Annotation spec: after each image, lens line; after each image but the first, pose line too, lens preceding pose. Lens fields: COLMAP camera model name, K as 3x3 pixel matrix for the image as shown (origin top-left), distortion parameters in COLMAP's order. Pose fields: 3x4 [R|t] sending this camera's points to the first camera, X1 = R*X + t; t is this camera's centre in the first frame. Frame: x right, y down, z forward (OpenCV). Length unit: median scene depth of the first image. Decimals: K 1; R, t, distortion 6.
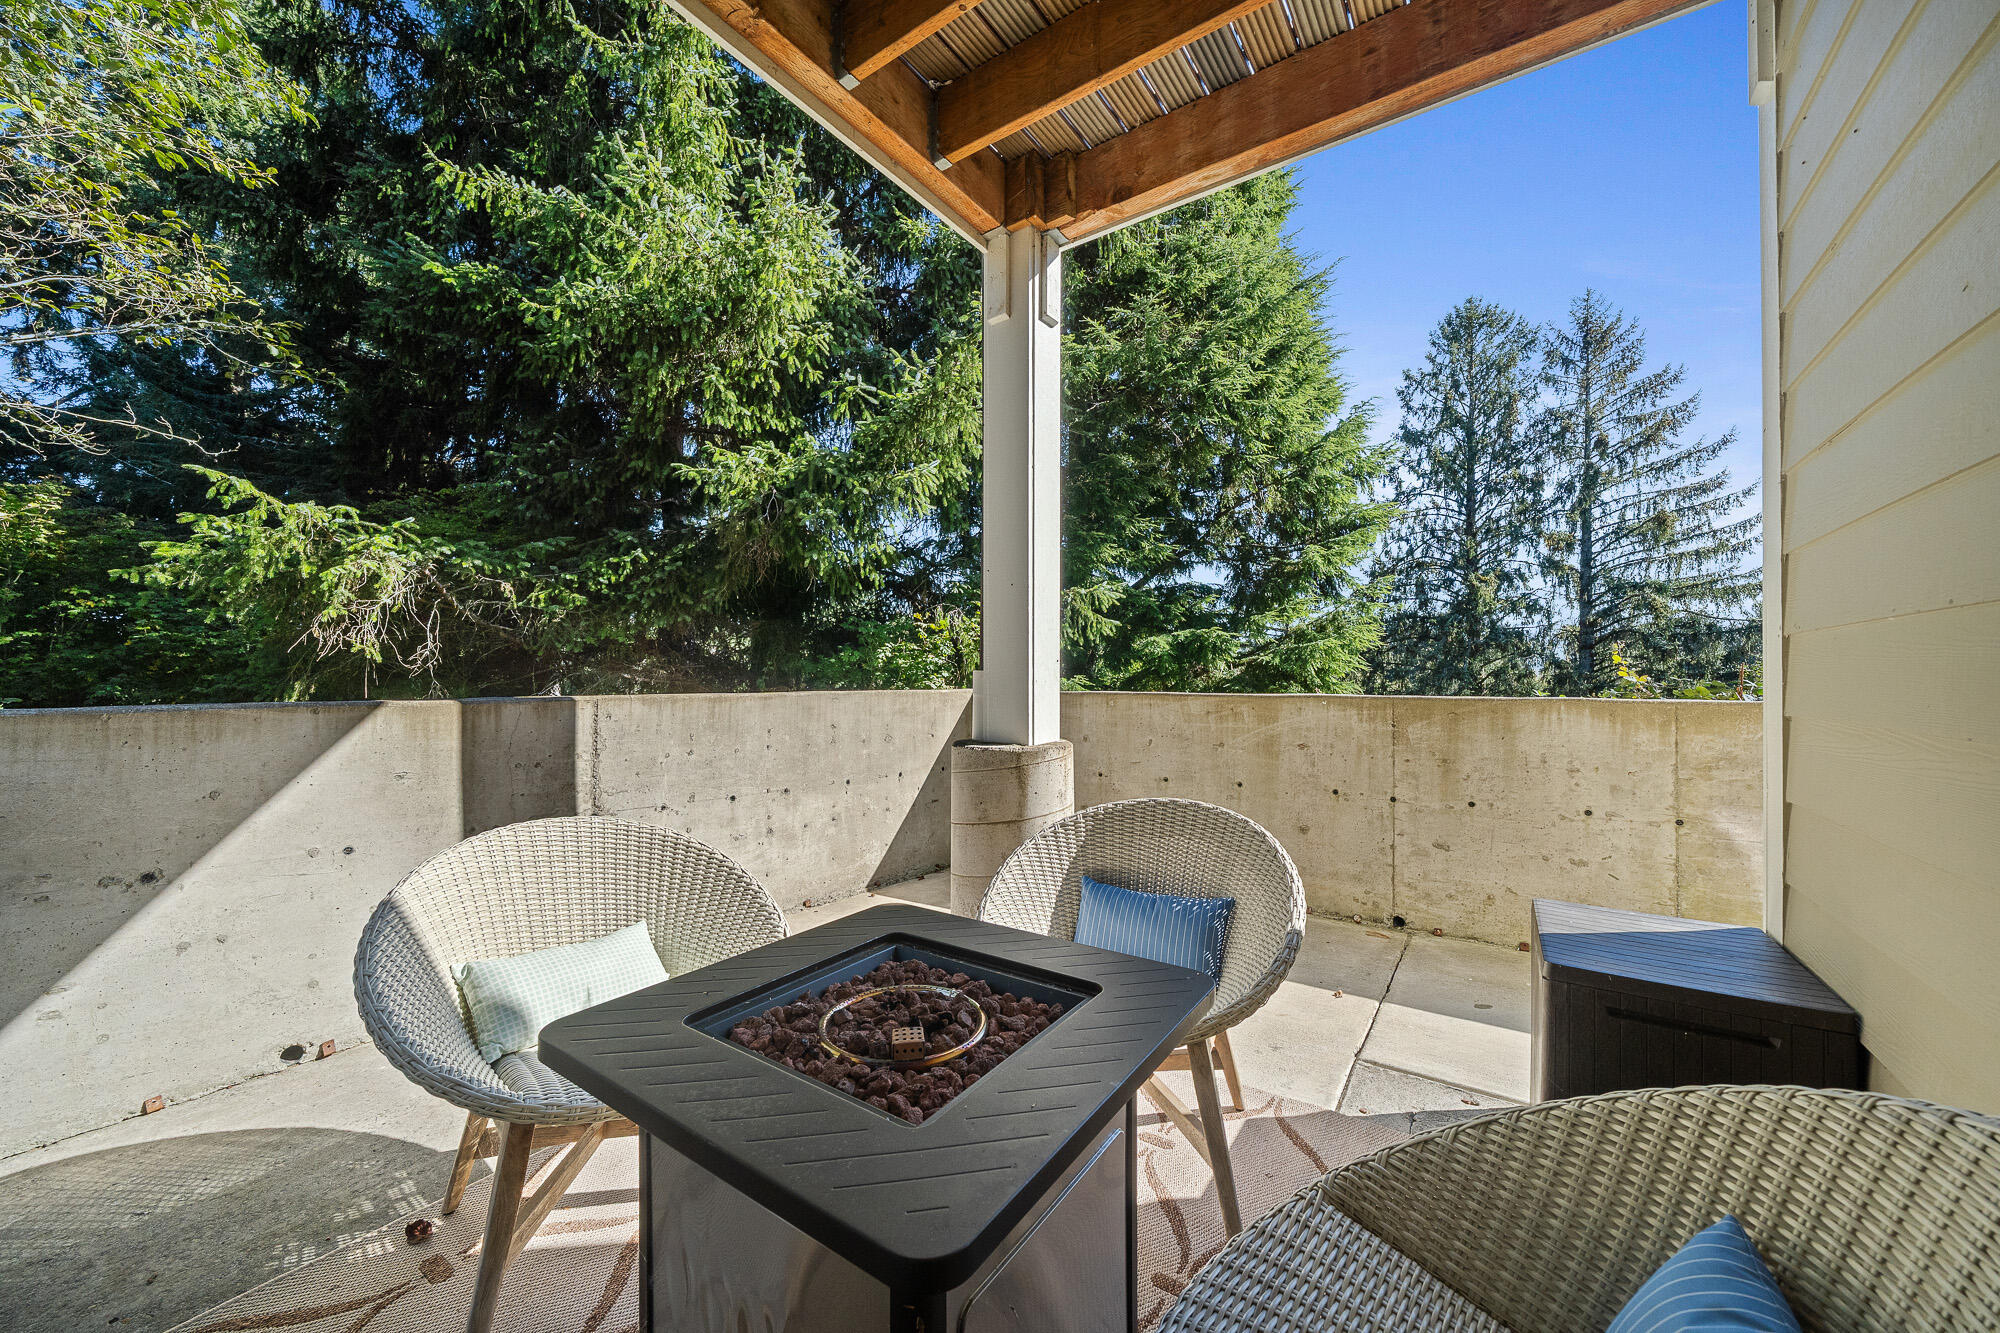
lens RADIAL K [[740.3, 0, 998.8], [0, 740.3, 669.9], [0, 0, 1]] dist [-0.000149, -0.000002]
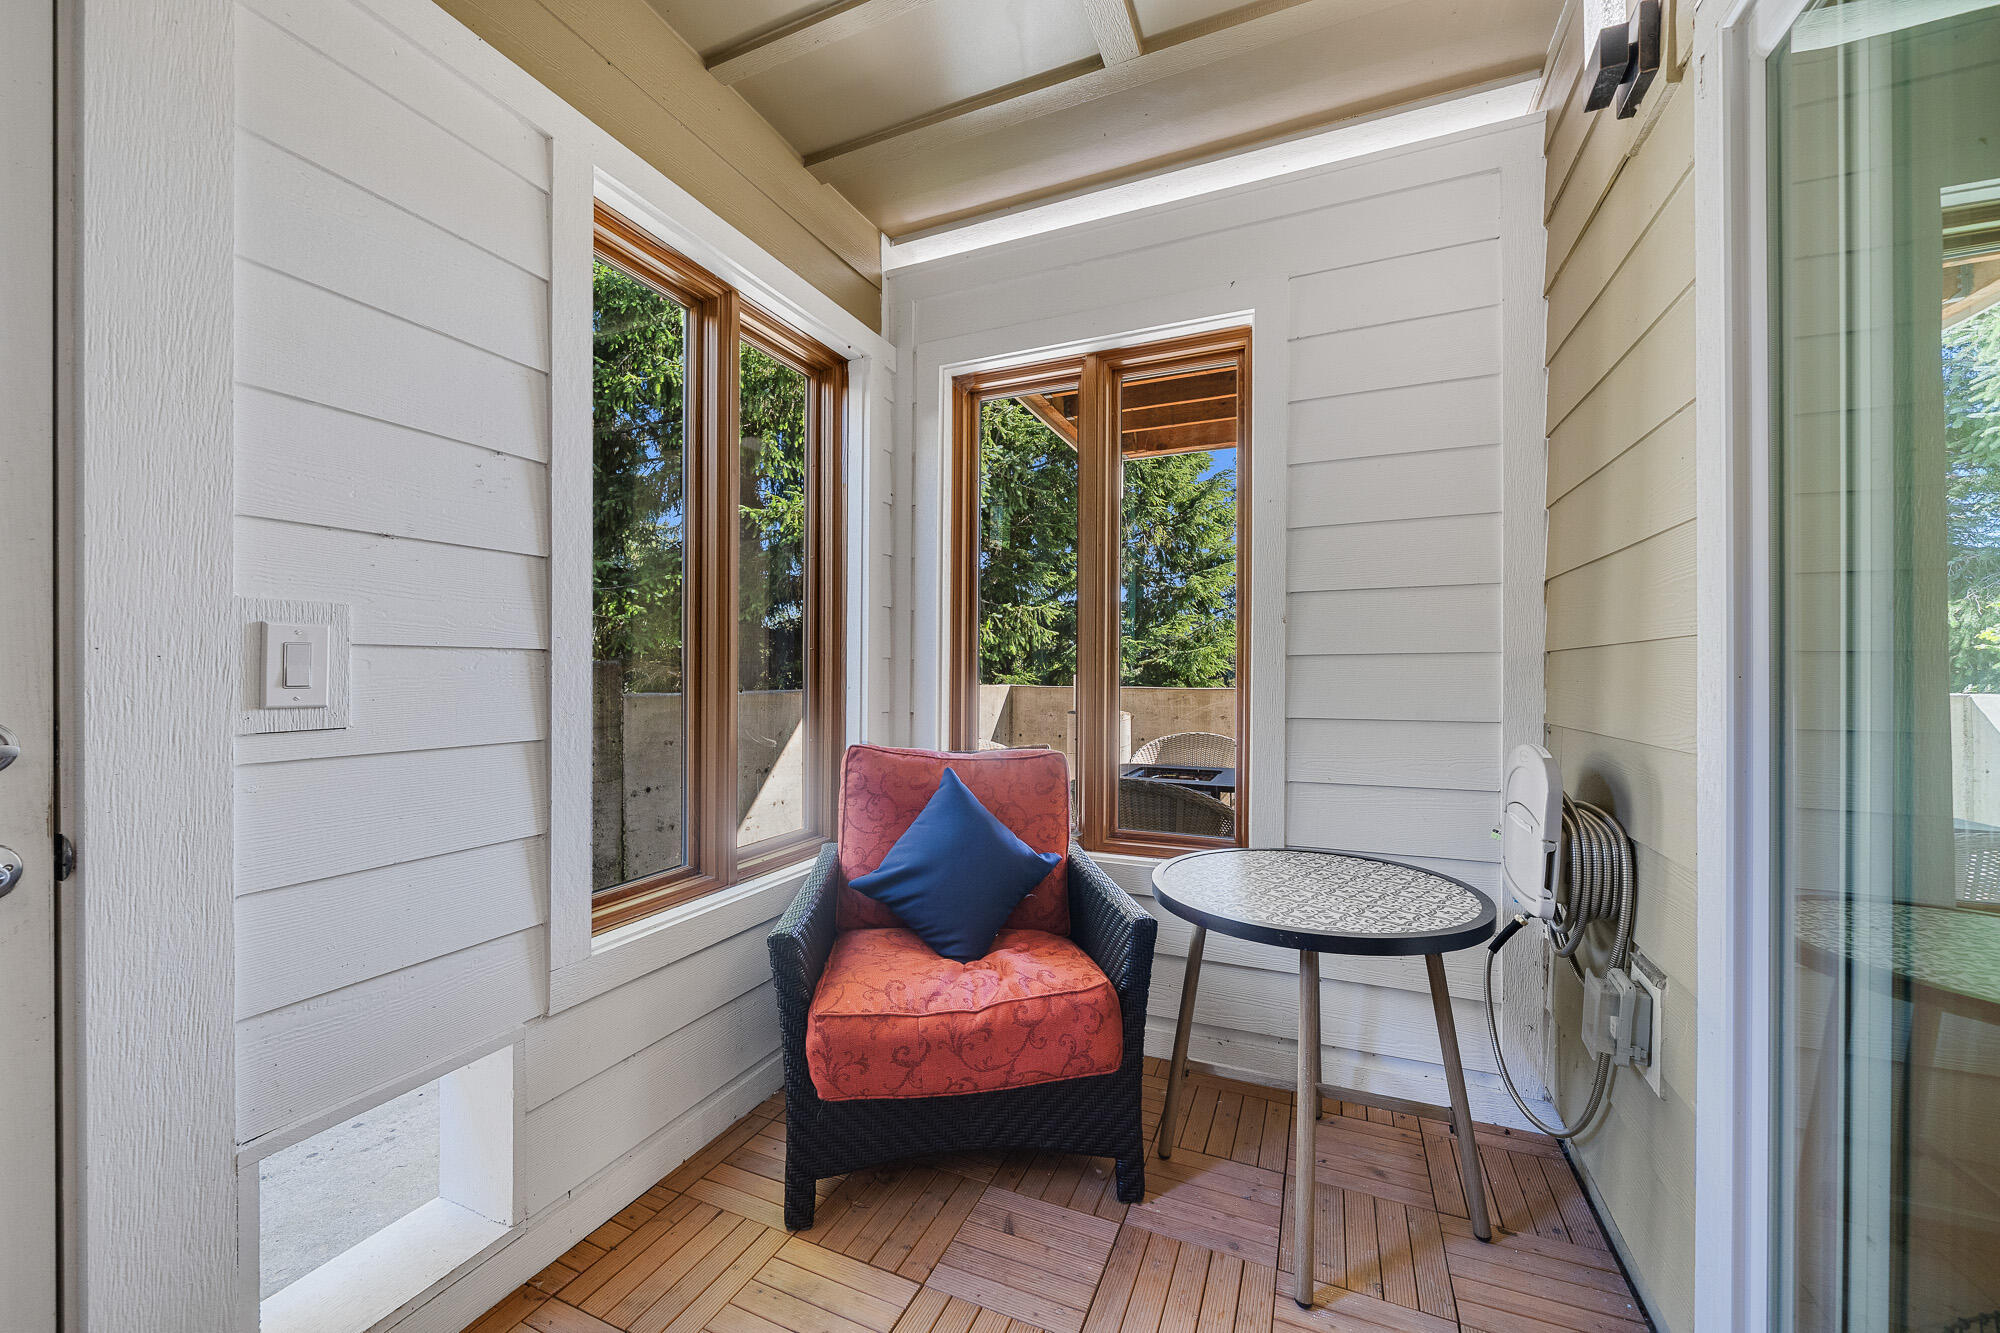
lens RADIAL K [[740.3, 0, 1006.4], [0, 740.3, 671.2], [0, 0, 1]] dist [-0.000149, -0.000002]
pose [[0.980616, 0.003129, 0.195914, -0.157616], [-0.003207, 0.999995, 0.000082, 0.002441], [-0.195913, -0.000709, 0.980621, -0.222410]]
